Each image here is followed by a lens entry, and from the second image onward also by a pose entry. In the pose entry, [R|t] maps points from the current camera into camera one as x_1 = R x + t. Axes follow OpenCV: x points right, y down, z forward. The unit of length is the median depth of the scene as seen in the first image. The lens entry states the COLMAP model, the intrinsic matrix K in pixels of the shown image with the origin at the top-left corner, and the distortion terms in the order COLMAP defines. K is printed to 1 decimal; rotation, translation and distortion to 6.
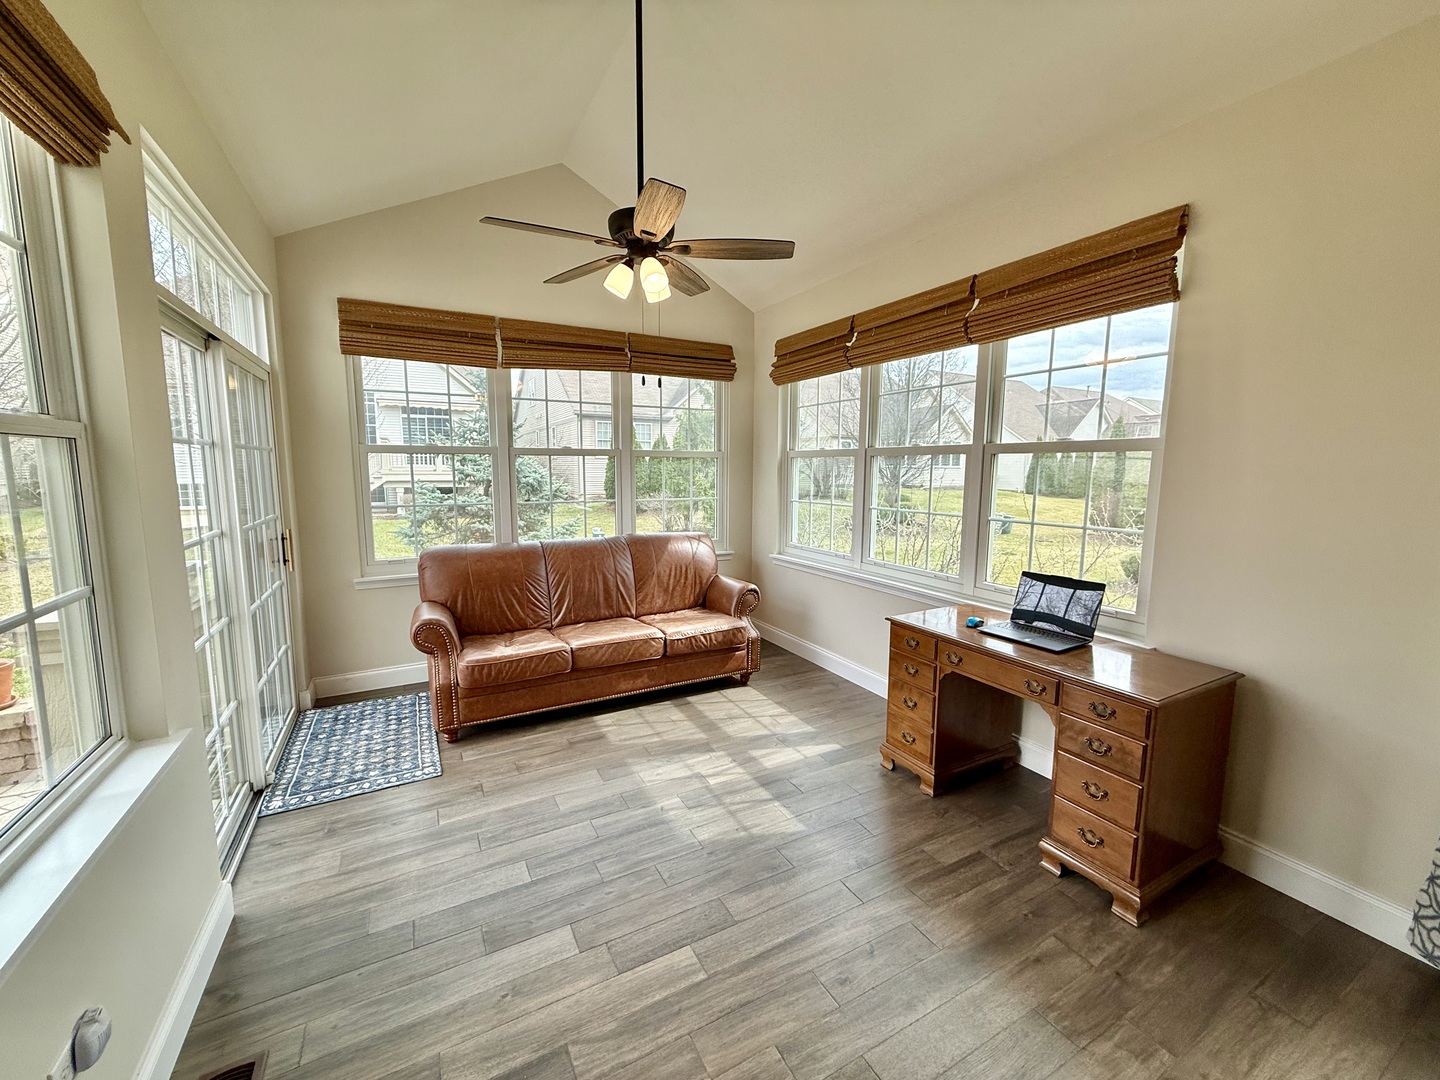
lens RADIAL K [[572.2, 0, 715.5], [0, 572.2, 538.6], [0, 0, 1]] dist [-0.001804, 0.000540]
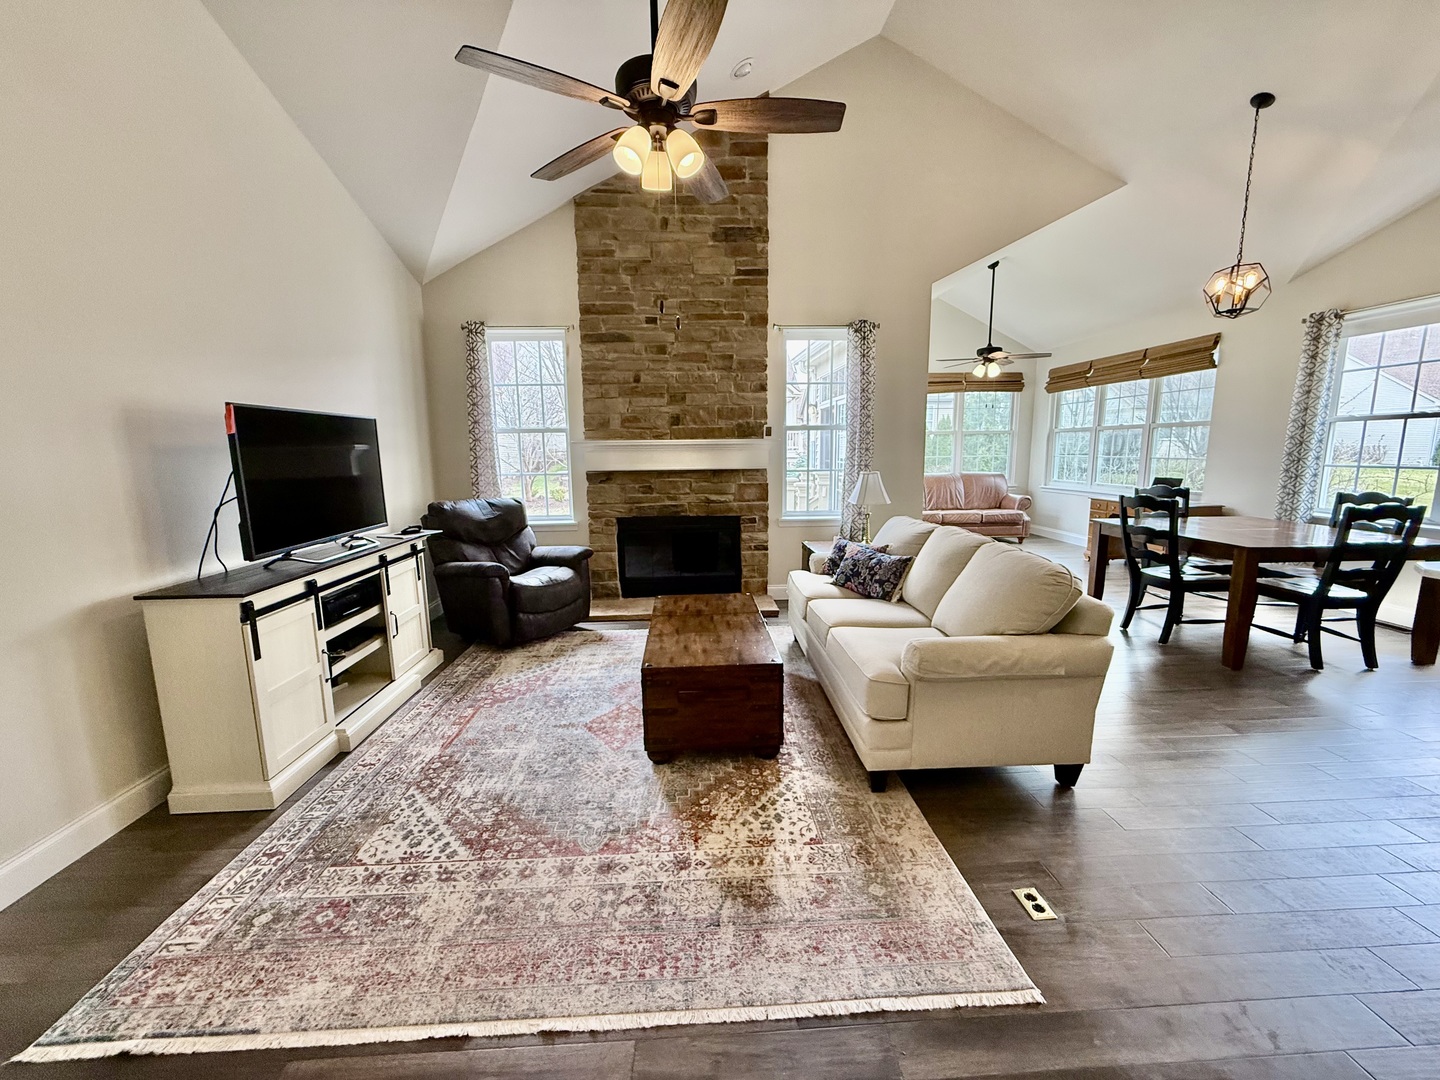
lens RADIAL K [[572.2, 0, 717.7], [0, 572.2, 539.5], [0, 0, 1]] dist [-0.001804, 0.000540]
pose [[0.905429, 0.049843, -0.421562, -0.069134], [-0.036016, 0.998522, 0.040704, 0.195675], [0.422967, -0.021672, 0.905886, -1.337039]]
